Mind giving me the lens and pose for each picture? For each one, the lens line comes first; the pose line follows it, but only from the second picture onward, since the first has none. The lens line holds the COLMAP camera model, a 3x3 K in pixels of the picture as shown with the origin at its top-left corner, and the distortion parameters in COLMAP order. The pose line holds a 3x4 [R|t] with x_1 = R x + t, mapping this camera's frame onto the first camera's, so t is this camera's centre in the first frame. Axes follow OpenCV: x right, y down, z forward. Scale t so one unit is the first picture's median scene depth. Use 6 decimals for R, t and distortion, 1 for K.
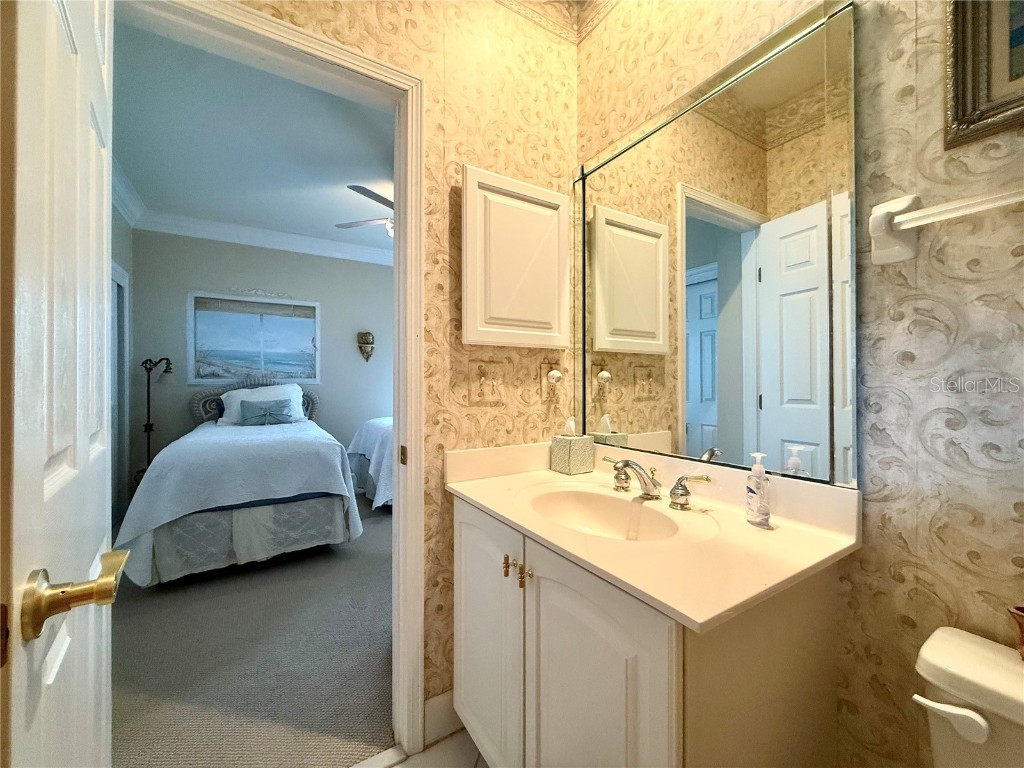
lens RADIAL K [[408.8, 0, 511.6], [0, 408.8, 380.7], [0, 0, 1]] dist [-0.000423, 0.000001]
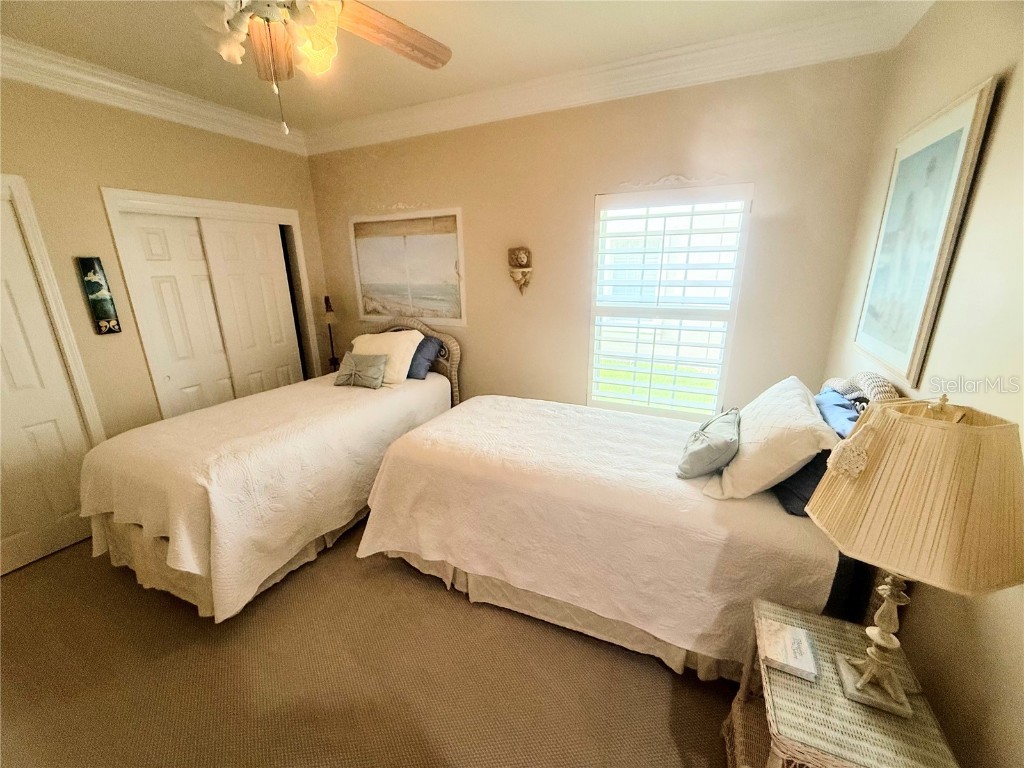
lens RADIAL K [[408.8, 0, 511.8], [0, 408.8, 382.4], [0, 0, 1]] dist [-0.000423, 0.000001]
pose [[0.535708, 0.224628, -0.813977, 0.209332], [0.012210, 0.961806, 0.273460, -0.104020], [0.844315, -0.156433, 0.512505, 0.738800]]
